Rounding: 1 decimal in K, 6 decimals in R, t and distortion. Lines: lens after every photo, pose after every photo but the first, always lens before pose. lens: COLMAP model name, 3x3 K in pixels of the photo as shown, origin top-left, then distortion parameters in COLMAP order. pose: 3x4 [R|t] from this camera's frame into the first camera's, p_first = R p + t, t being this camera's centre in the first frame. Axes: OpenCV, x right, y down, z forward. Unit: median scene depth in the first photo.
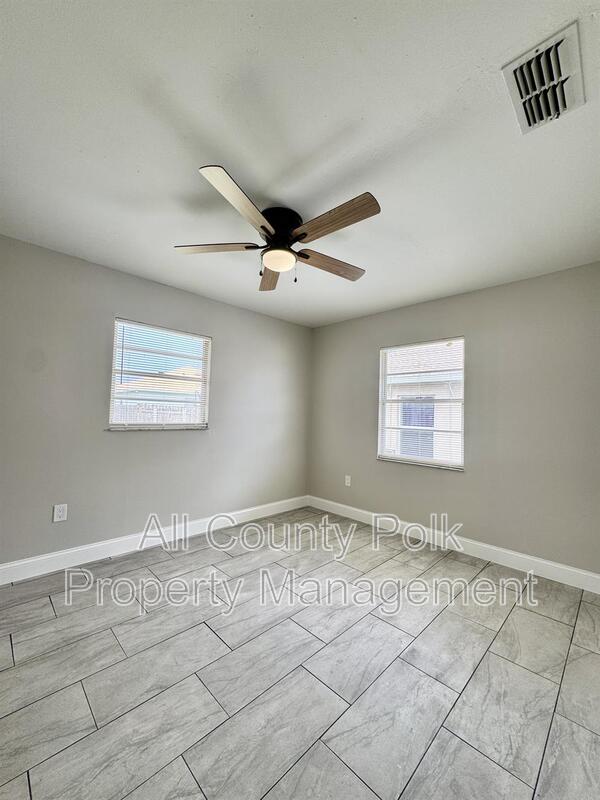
lens RADIAL K [[319.1, 0, 300.3], [0, 319.1, 399.6], [0, 0, 1]] dist [-0.003990, 0.000115]
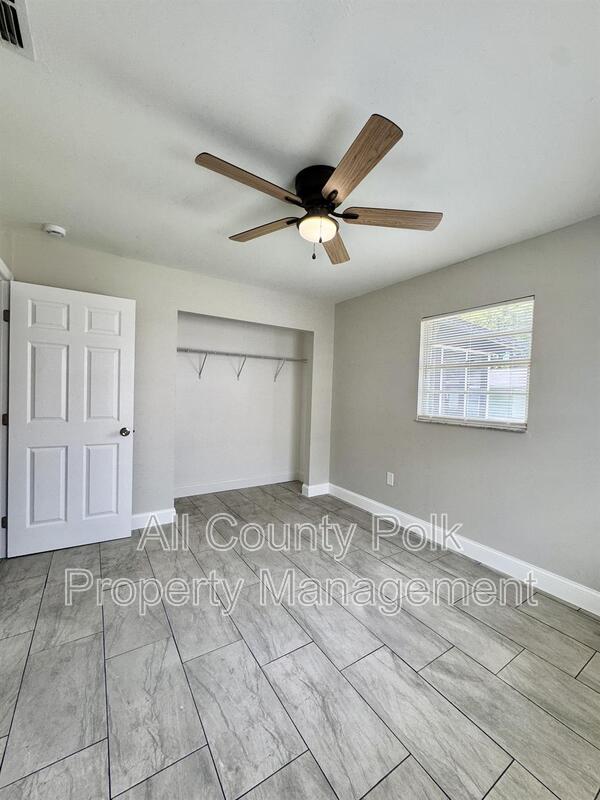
lens RADIAL K [[319.1, 0, 300.3], [0, 319.1, 399.6], [0, 0, 1]] dist [-0.003990, 0.000115]
pose [[-0.206320, -0.013560, -0.978391, 0.813958], [0.008763, 0.999838, -0.015705, 0.050069], [0.978445, -0.011814, -0.206167, 1.146175]]
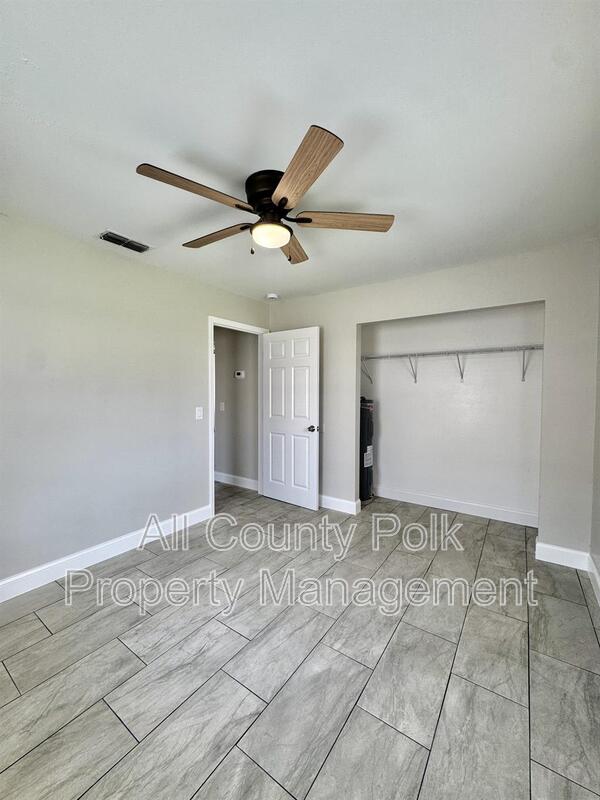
lens RADIAL K [[319.1, 0, 300.3], [0, 319.1, 399.6], [0, 0, 1]] dist [-0.003990, 0.000115]
pose [[-0.983947, -0.022707, -0.177011, 0.001071], [-0.019905, 0.999647, -0.017589, 0.028482], [0.177347, -0.013783, -0.984052, 1.898204]]
